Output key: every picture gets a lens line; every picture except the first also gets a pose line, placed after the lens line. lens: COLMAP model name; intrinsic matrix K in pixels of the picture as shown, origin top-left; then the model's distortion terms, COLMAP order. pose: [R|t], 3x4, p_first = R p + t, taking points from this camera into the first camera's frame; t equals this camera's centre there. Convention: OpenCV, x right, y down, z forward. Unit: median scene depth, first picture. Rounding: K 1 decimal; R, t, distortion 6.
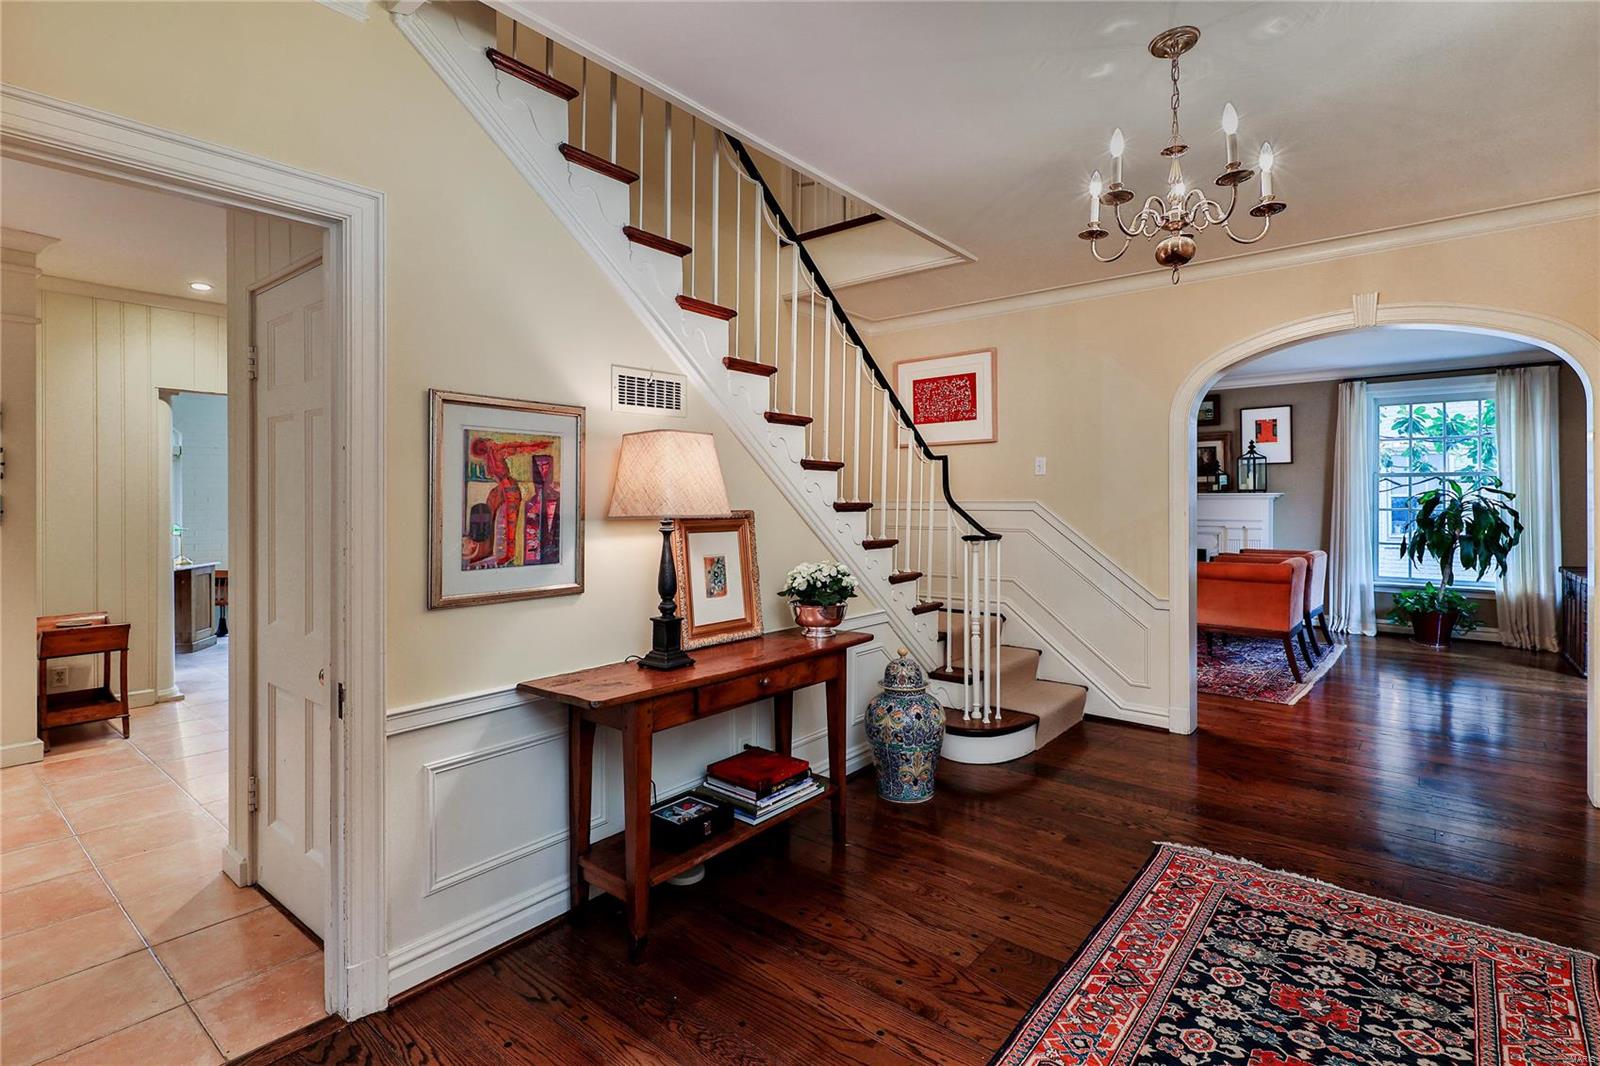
lens RADIAL K [[780.7, 0, 761.6], [0, 780.7, 501.4], [0, 0, 1]] dist [0.002258, -0.002154]
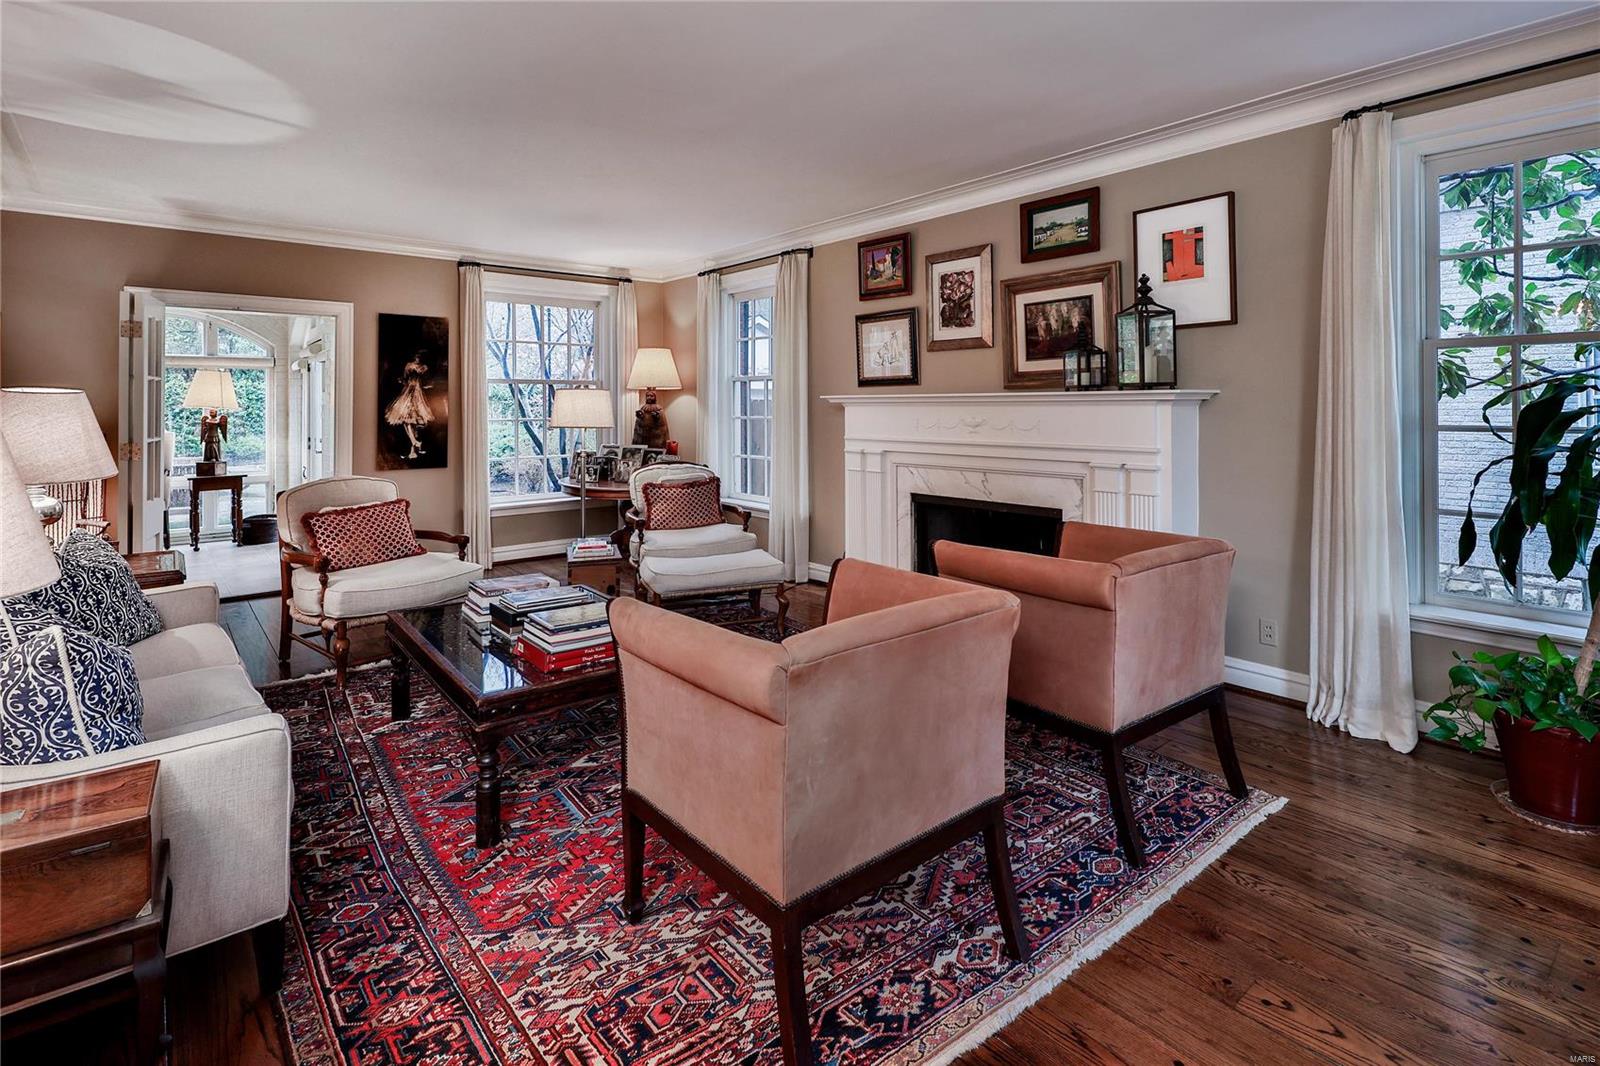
lens RADIAL K [[780.7, 0, 795.6], [0, 780.7, 403.7], [0, 0, 1]] dist [0.002258, -0.002154]
pose [[0.985209, -0.001968, -0.171344, 0.504046], [0.000641, 0.999969, -0.007800, 0.000299], [0.171355, 0.007575, 0.985180, 0.515261]]
